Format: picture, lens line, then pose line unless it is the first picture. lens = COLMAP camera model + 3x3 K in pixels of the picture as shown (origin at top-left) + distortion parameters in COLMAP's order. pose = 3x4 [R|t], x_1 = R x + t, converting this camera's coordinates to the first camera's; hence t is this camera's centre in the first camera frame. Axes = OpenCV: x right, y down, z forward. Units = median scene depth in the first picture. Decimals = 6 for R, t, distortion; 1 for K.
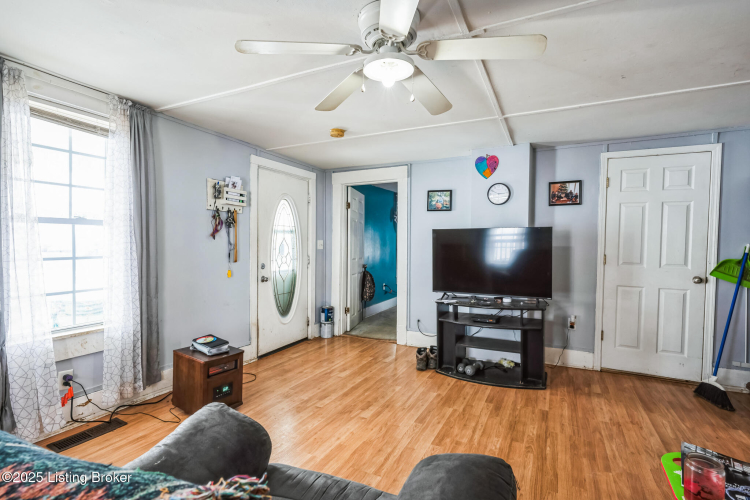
lens RADIAL K [[368.6, 0, 375.6], [0, 368.6, 251.3], [0, 0, 1]] dist [-0.004466, -0.000427]
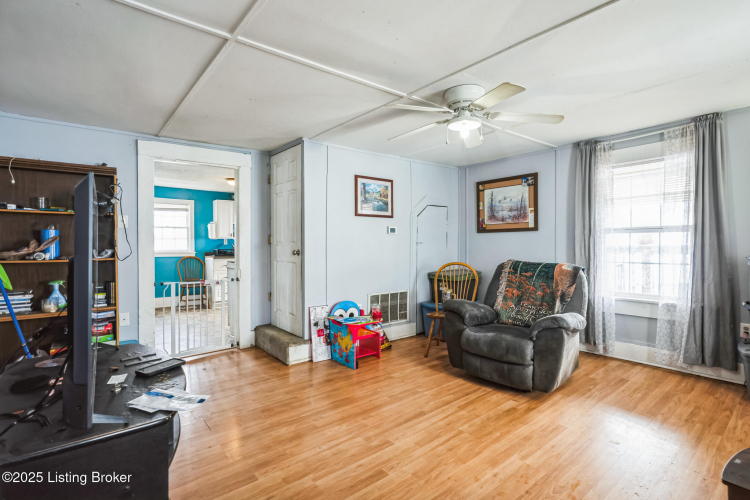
lens RADIAL K [[368.6, 0, 377.1], [0, 368.6, 247.1], [0, 0, 1]] dist [-0.004466, -0.000427]
pose [[-0.916735, -0.006749, 0.399440, -0.191139], [0.009837, 0.999173, 0.039458, -0.027680], [-0.399375, 0.040102, -0.915910, 1.908704]]
